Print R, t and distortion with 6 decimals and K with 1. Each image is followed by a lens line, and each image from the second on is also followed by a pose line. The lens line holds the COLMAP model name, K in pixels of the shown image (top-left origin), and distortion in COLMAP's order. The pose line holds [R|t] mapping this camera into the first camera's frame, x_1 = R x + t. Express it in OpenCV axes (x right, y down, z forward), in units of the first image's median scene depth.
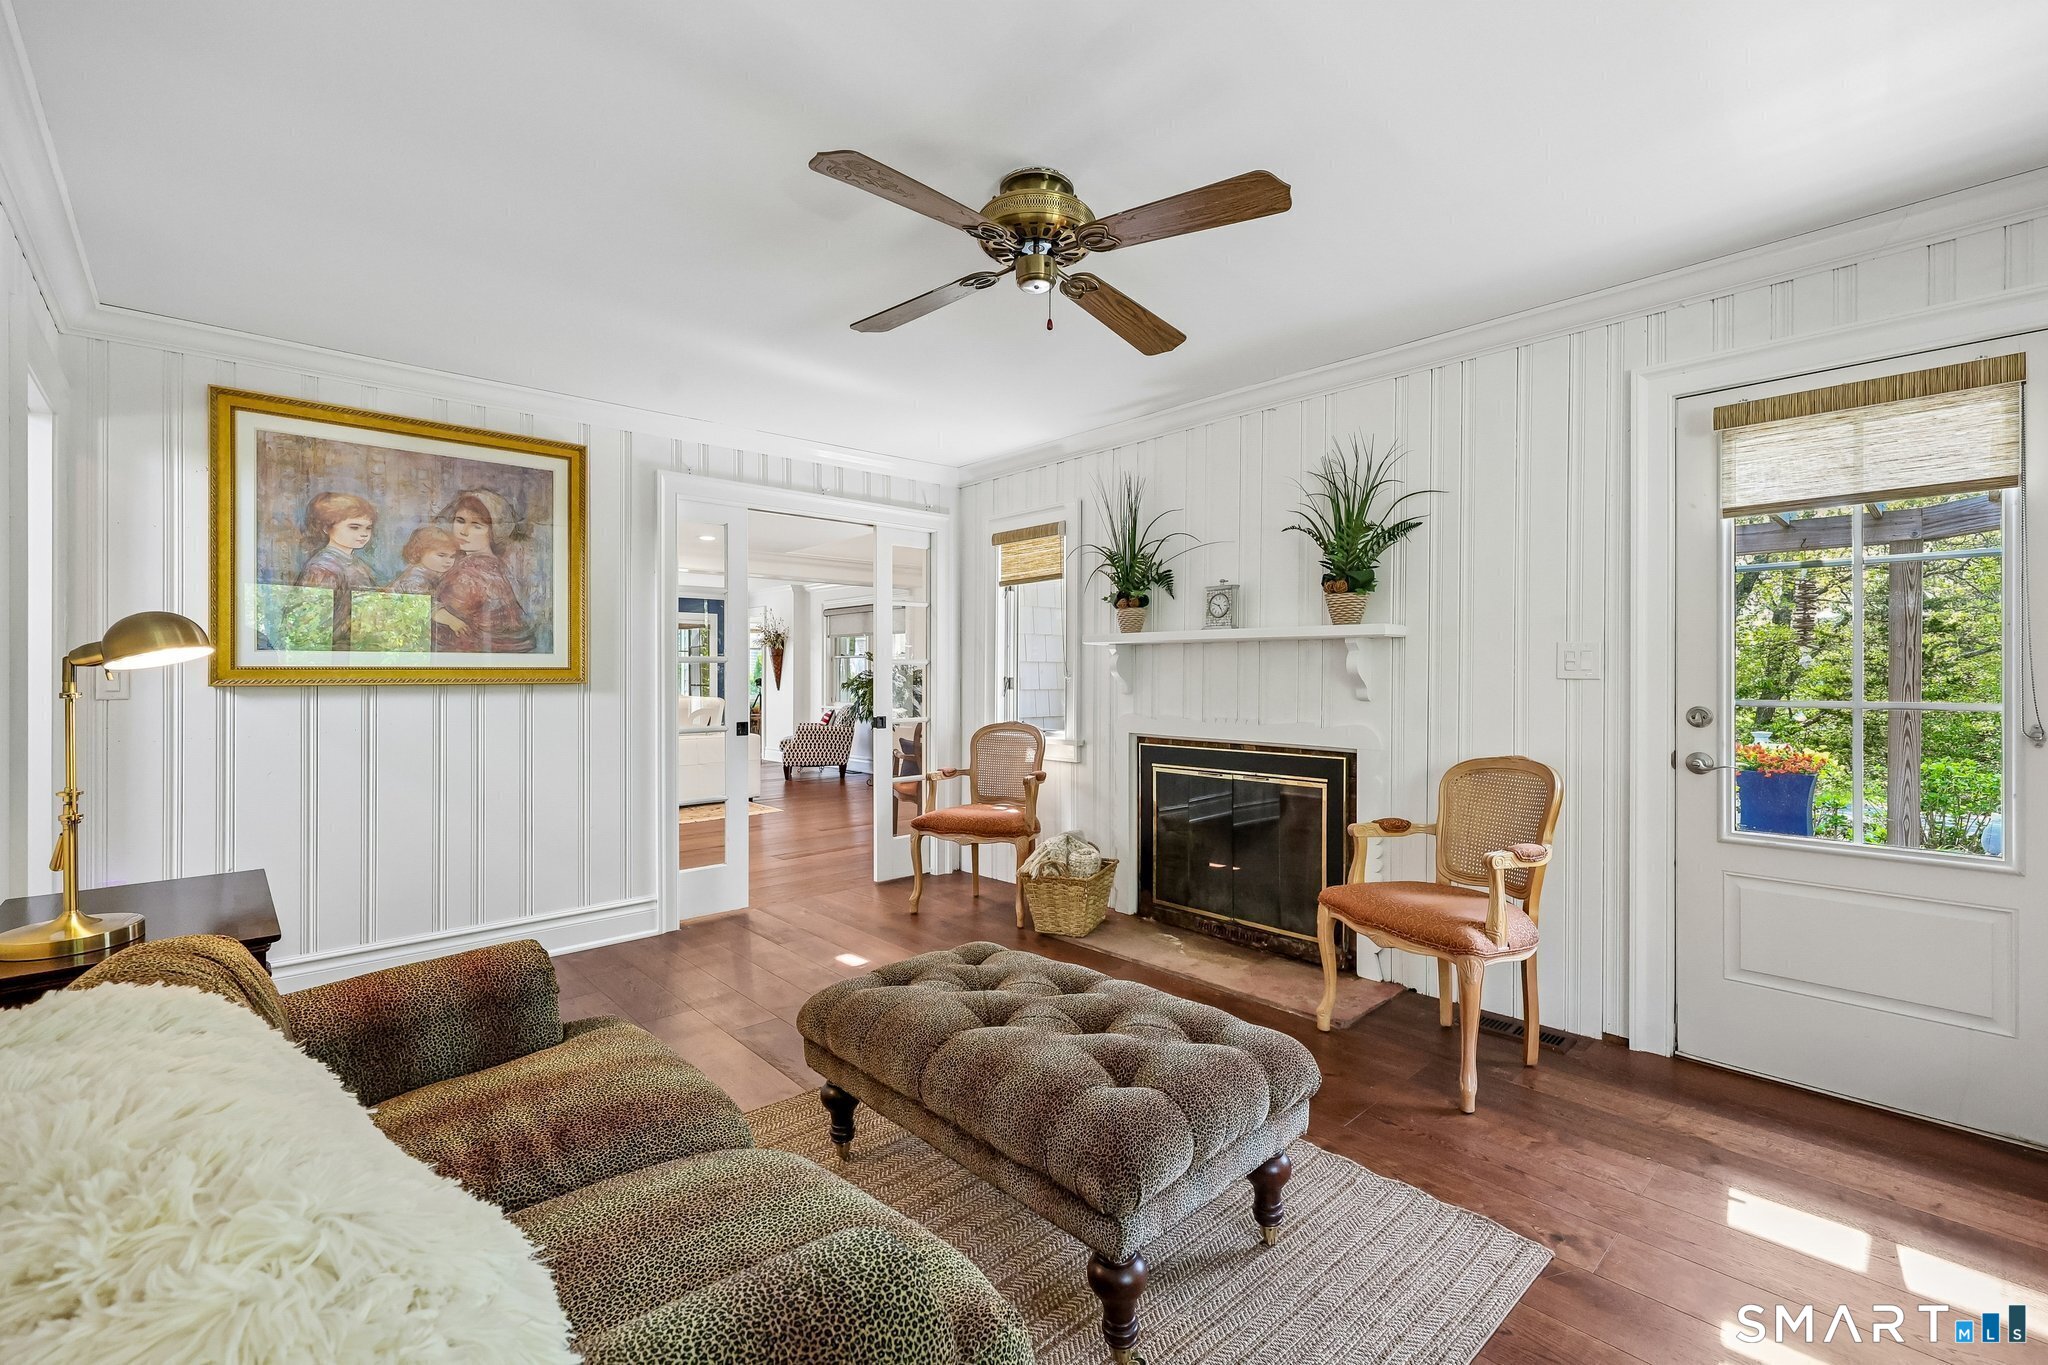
lens RADIAL K [[825.3, 0, 1027.9], [0, 825.3, 675.2], [0, 0, 1]] dist [0.000610, 0.000202]
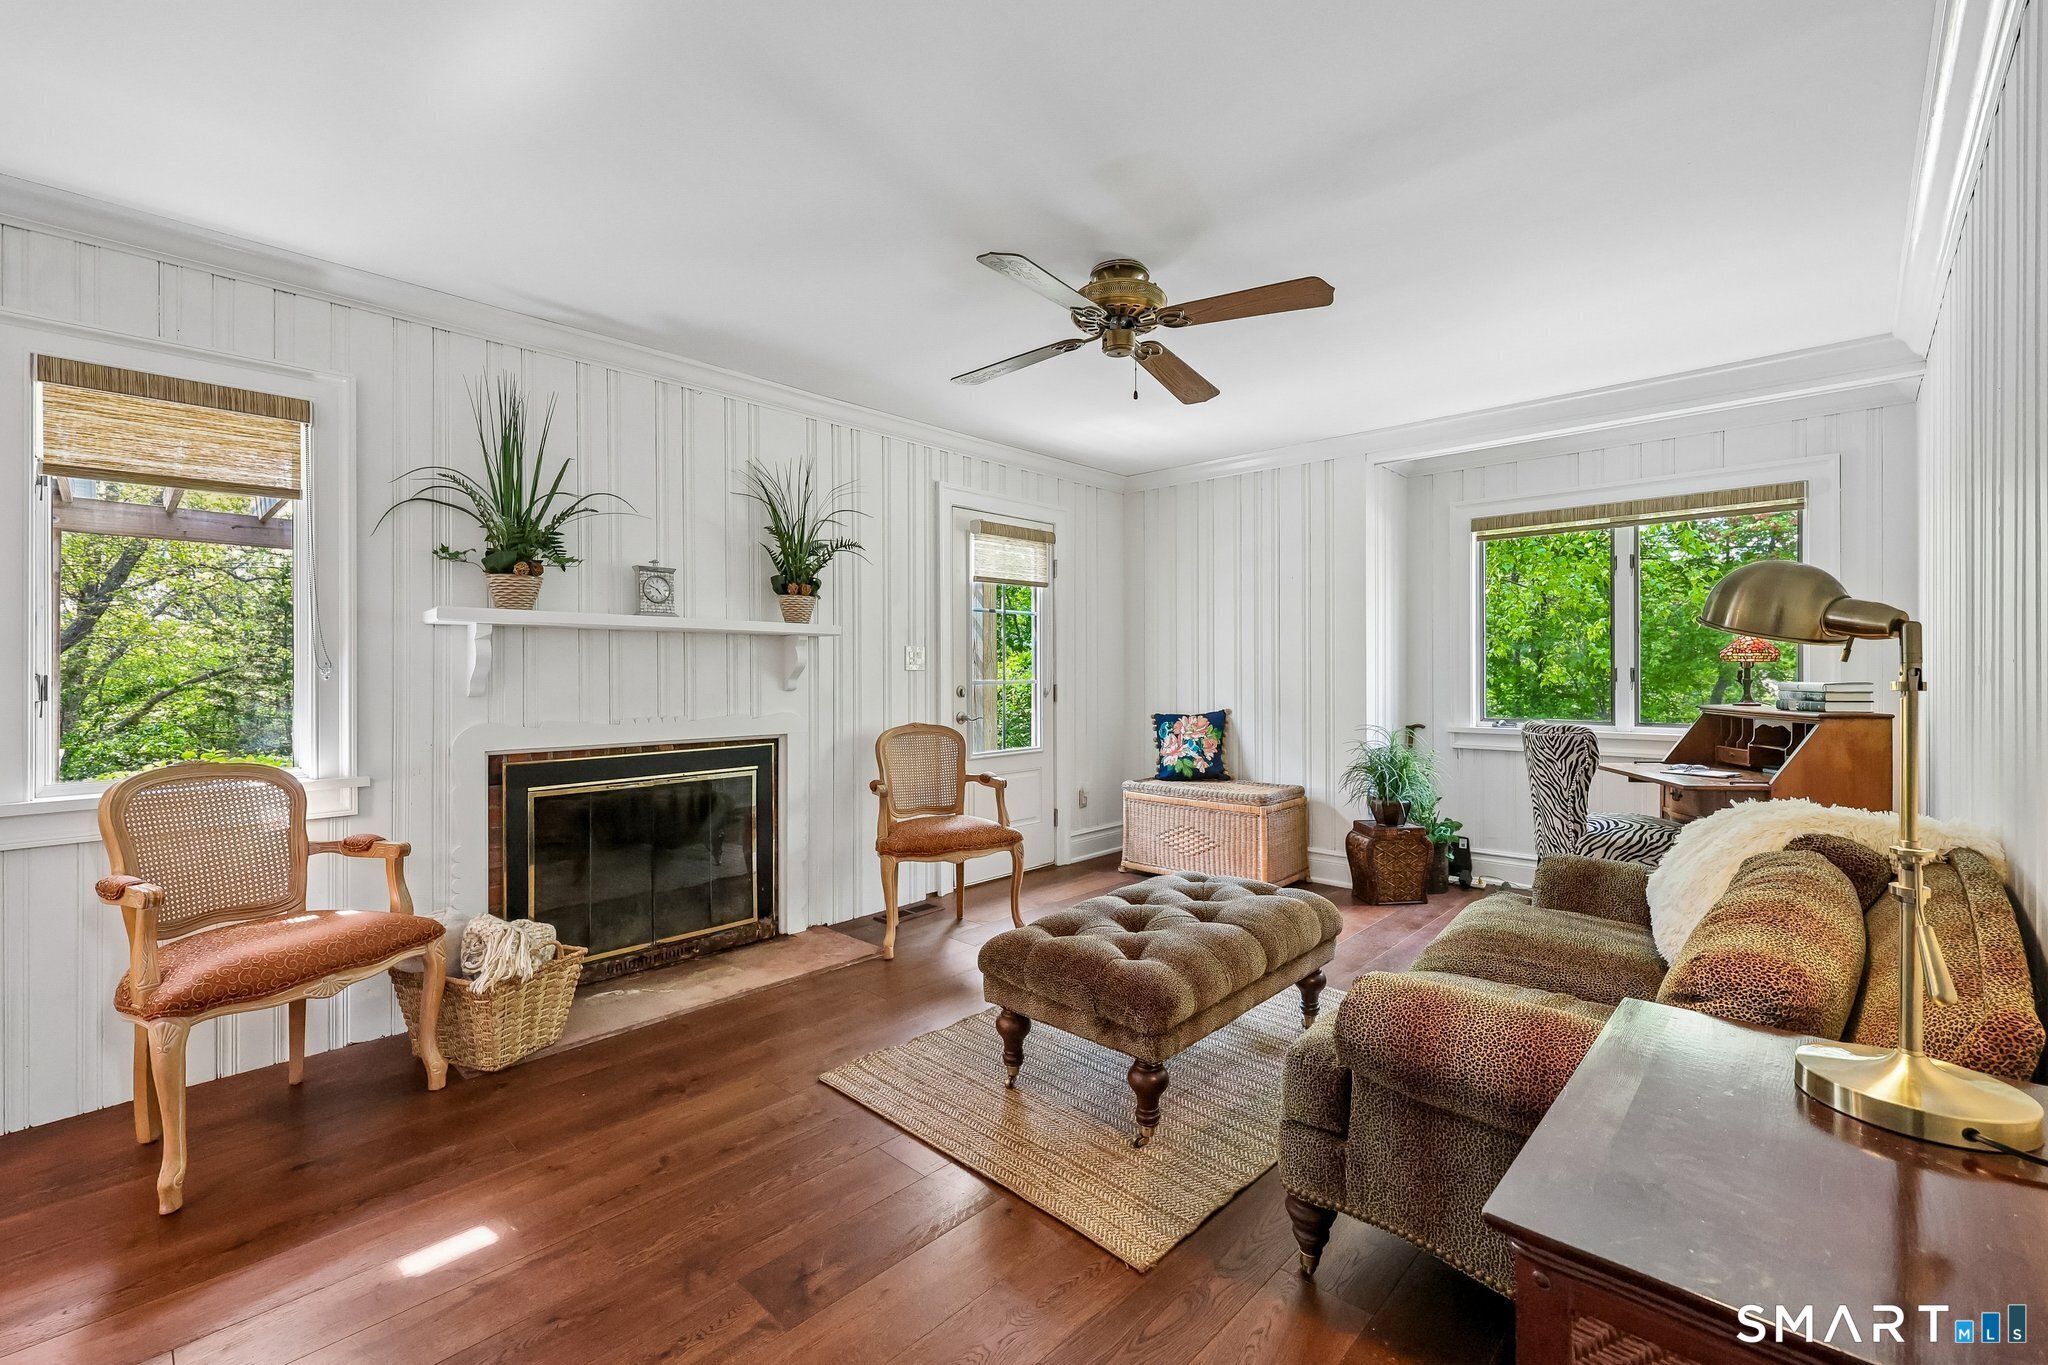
lens RADIAL K [[825.3, 0, 1027.8], [0, 825.3, 675.4], [0, 0, 1]] dist [0.000610, 0.000202]
pose [[-0.022518, -0.002972, 0.999742, -0.667050], [0.009280, 0.999952, 0.003182, 0.008590], [-0.999703, 0.009349, -0.022489, 0.631179]]
